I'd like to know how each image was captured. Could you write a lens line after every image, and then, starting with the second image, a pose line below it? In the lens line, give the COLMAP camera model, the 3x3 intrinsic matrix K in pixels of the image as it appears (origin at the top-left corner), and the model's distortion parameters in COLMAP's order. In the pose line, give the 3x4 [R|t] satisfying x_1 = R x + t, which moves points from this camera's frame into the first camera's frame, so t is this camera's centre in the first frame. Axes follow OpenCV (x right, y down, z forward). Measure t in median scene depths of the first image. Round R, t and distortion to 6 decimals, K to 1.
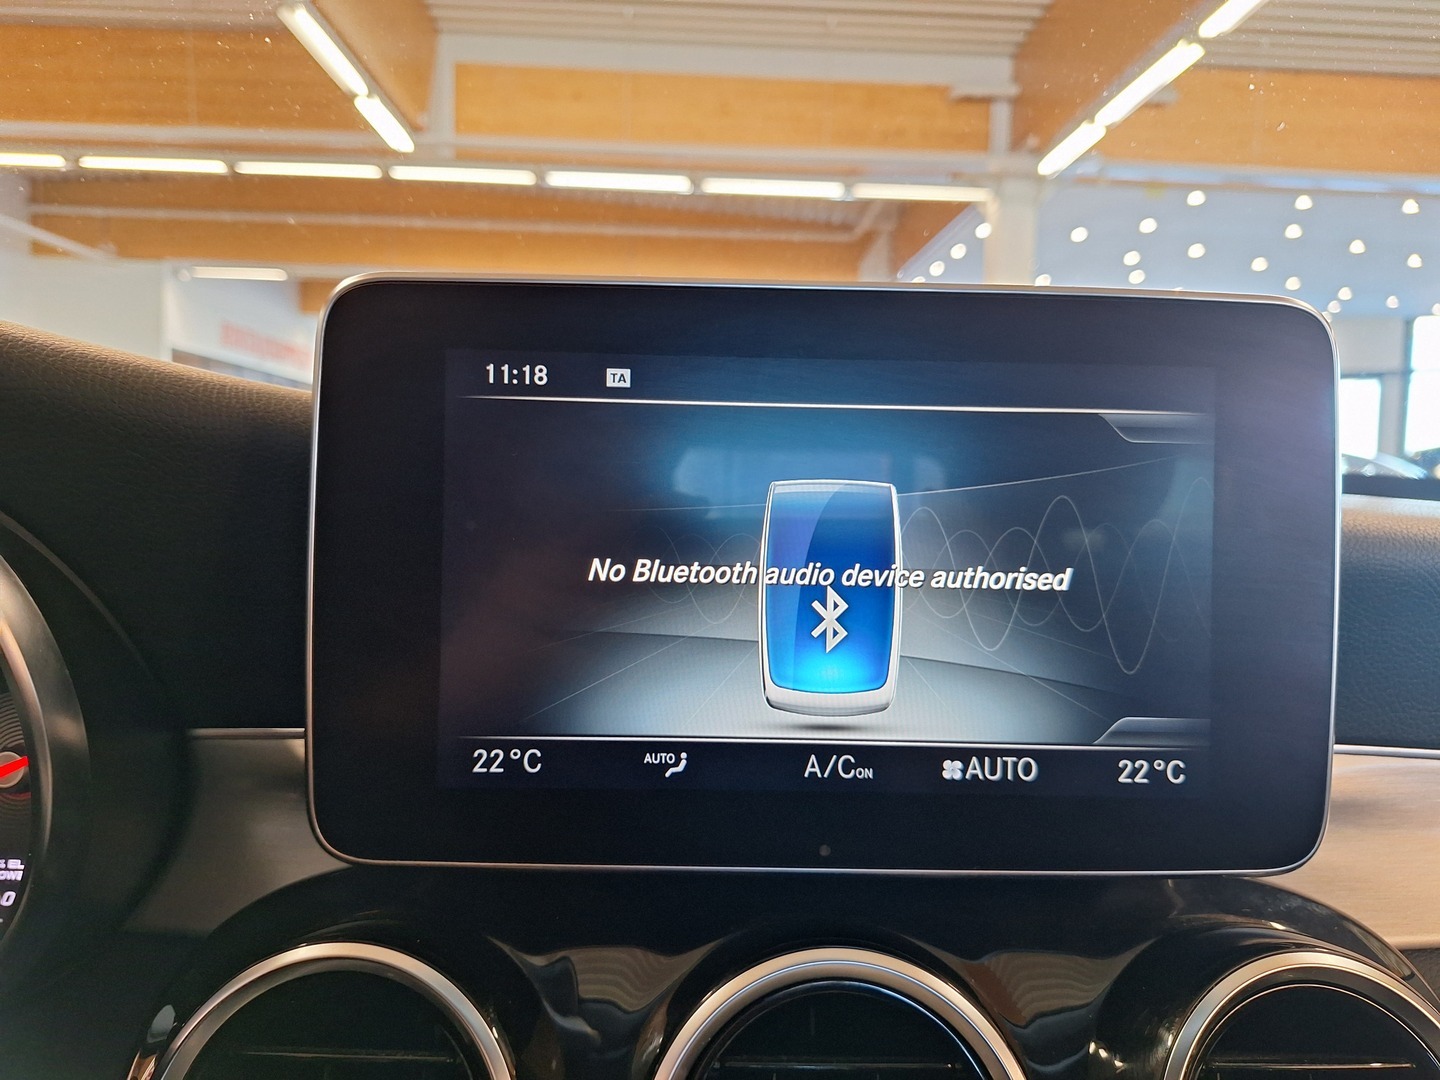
lens RADIAL K [[968.0, 0, 720.0], [0, 968.0, 540.0], [0, 0, 1]] dist [0.003043, -0.004079]
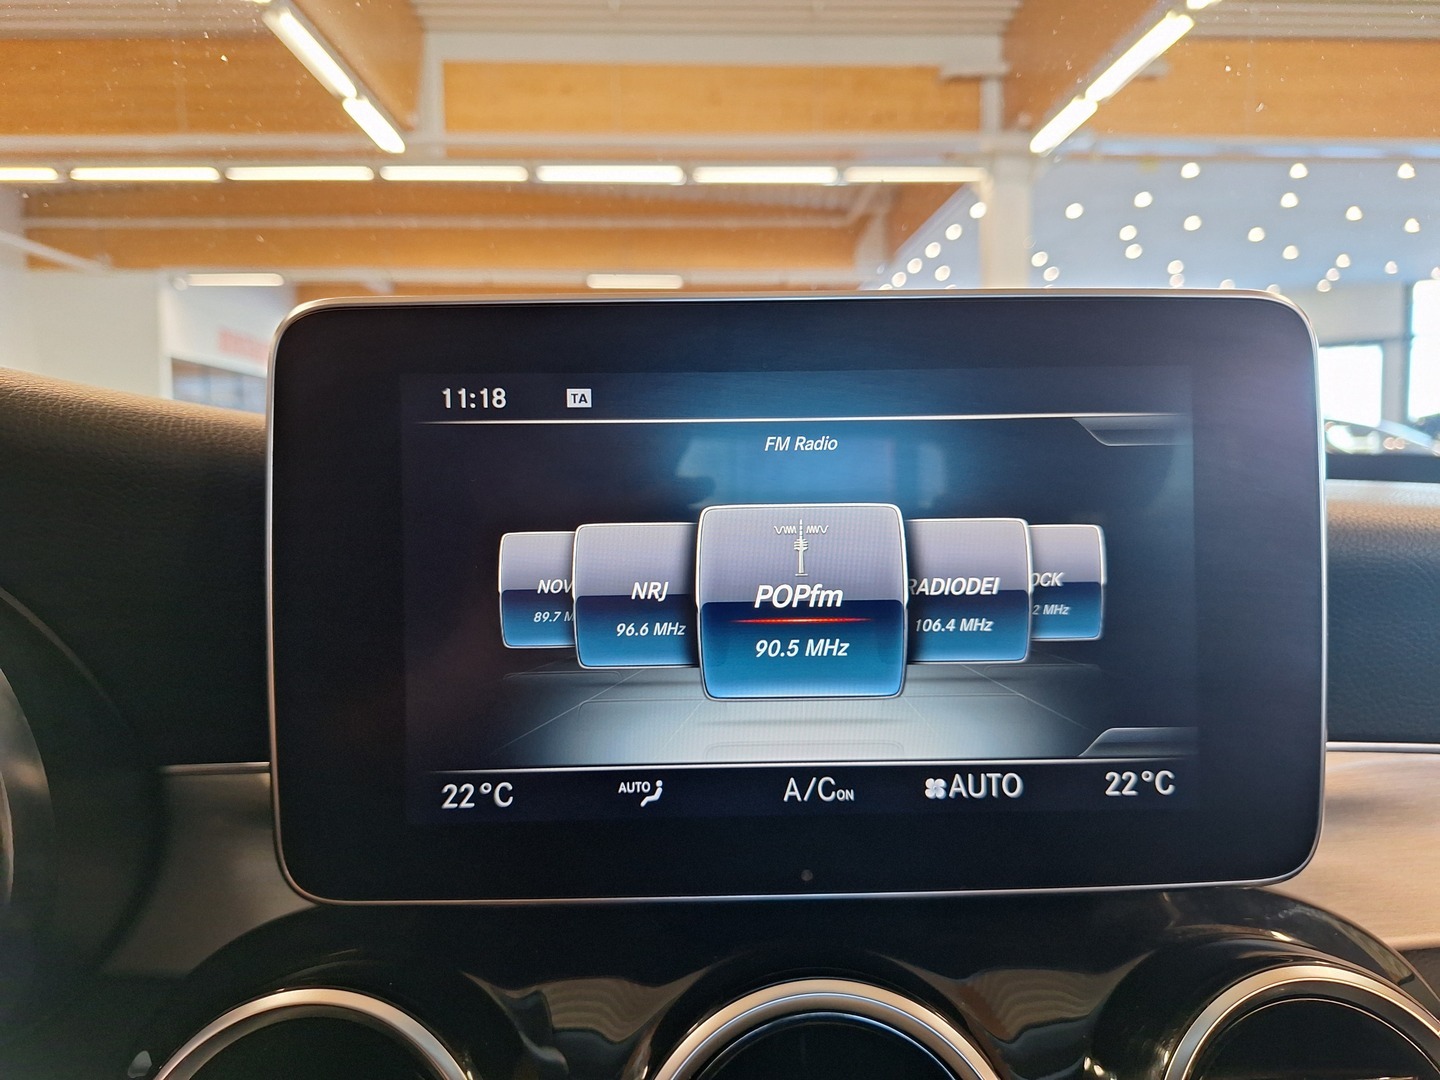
lens RADIAL K [[969.4, 0, 721.3], [0, 969.4, 535.1], [0, 0, 1]] dist [-0.003154, 0.001274]
pose [[0.999403, -0.034327, -0.003832, 0.031862], [0.034348, 0.999394, 0.005682, -0.026054], [0.003635, -0.005810, 0.999977, 0.021558]]
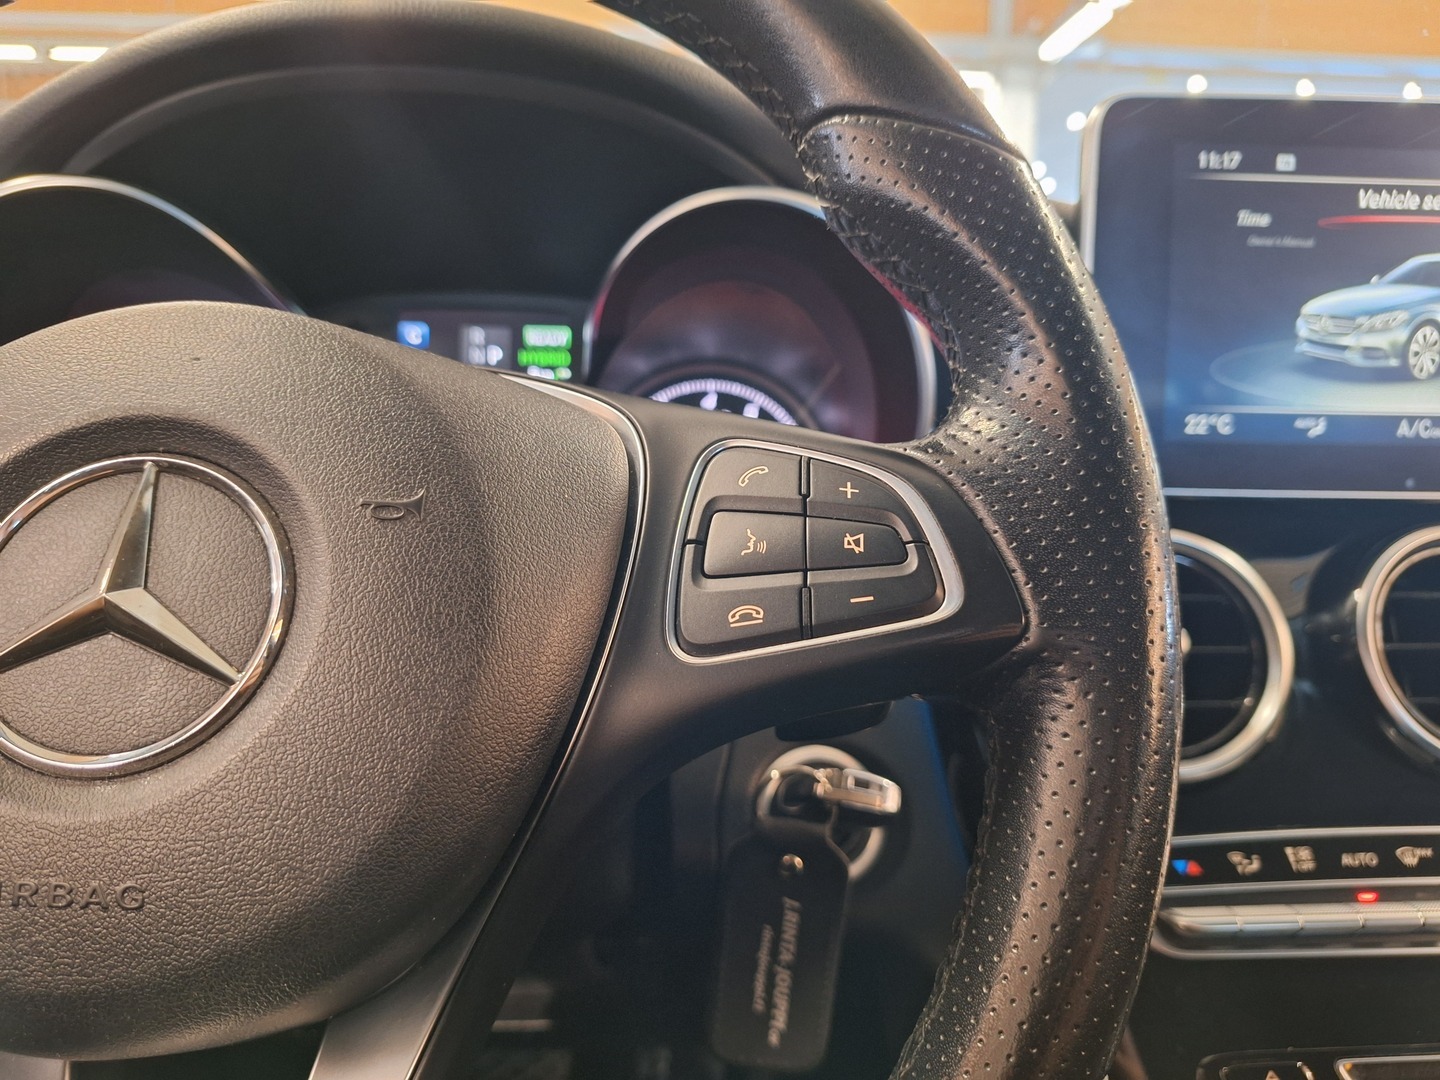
lens RADIAL K [[962.8, 0, 707.1], [0, 962.8, 543.8], [0, 0, 1]] dist [0.003100, -0.000165]
pose [[0.999904, -0.011820, 0.007184, -0.856417], [0.011036, 0.994846, 0.100796, 0.213366], [-0.008338, -0.100707, 0.994881, -0.429749]]
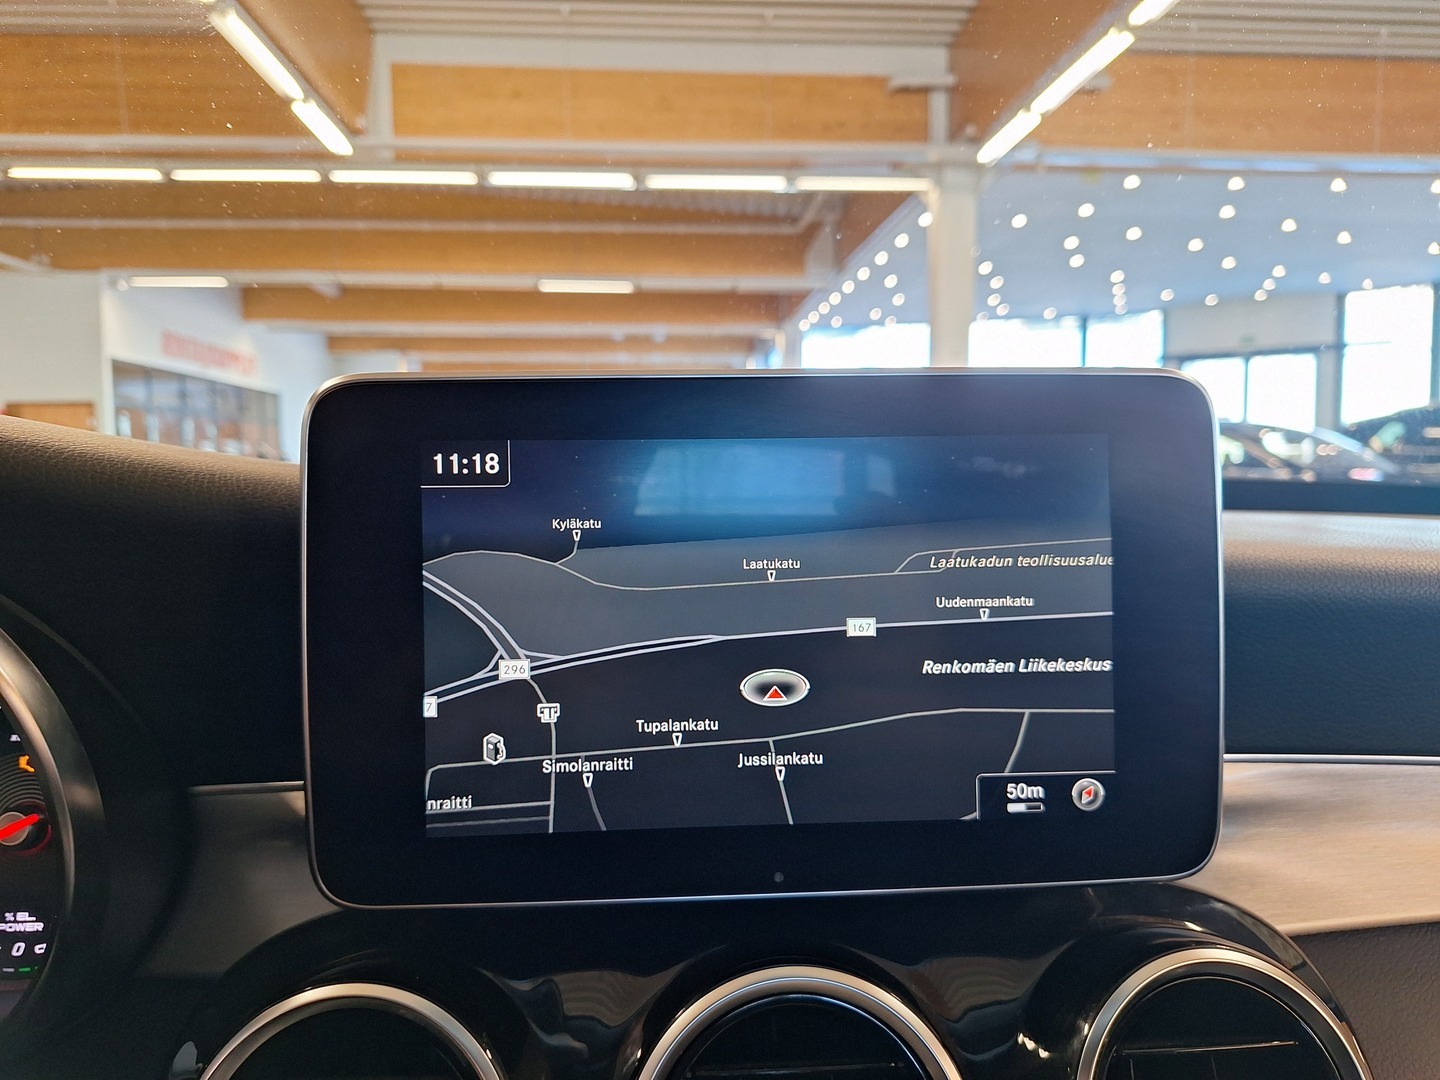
lens RADIAL K [[962.8, 0, 707.1], [0, 962.8, 543.8], [0, 0, 1]] dist [0.003100, -0.000165]
pose [[0.998836, -0.036427, 0.031615, 0.003394], [0.036082, 0.999283, 0.011429, -0.068853], [-0.032008, -0.010275, 0.999435, -0.091067]]
